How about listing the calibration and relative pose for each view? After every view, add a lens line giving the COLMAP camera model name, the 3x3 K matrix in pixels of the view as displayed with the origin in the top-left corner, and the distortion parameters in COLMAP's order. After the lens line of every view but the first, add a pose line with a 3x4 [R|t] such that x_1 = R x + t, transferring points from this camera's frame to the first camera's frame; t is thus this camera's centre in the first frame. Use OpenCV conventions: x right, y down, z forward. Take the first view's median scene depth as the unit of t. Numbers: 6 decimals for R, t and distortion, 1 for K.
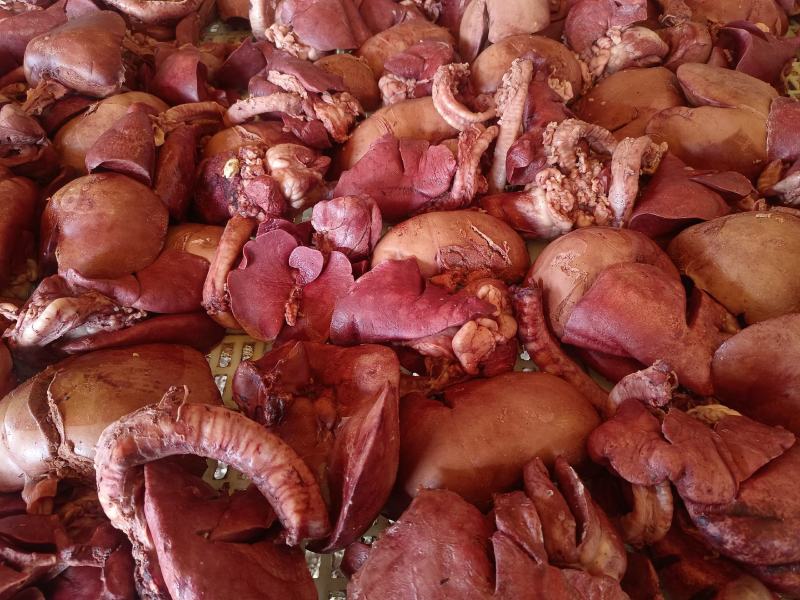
lens RADIAL K [[559.8, 0, 400.0], [0, 559.8, 300.0], [0, 0, 1]] dist [-0.004147, 0.001368]
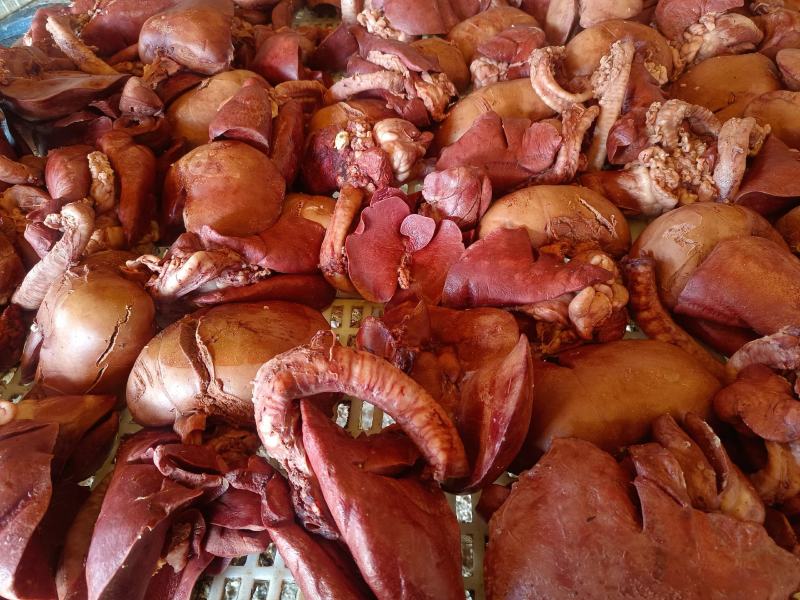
lens RADIAL K [[559.8, 0, 400.0], [0, 559.8, 300.0], [0, 0, 1]] dist [-0.004147, 0.001368]
pose [[0.998193, 0.033706, -0.049755, -0.155262], [-0.033911, 0.999419, -0.003279, 0.072213], [0.049616, 0.004960, 0.998756, -0.039600]]
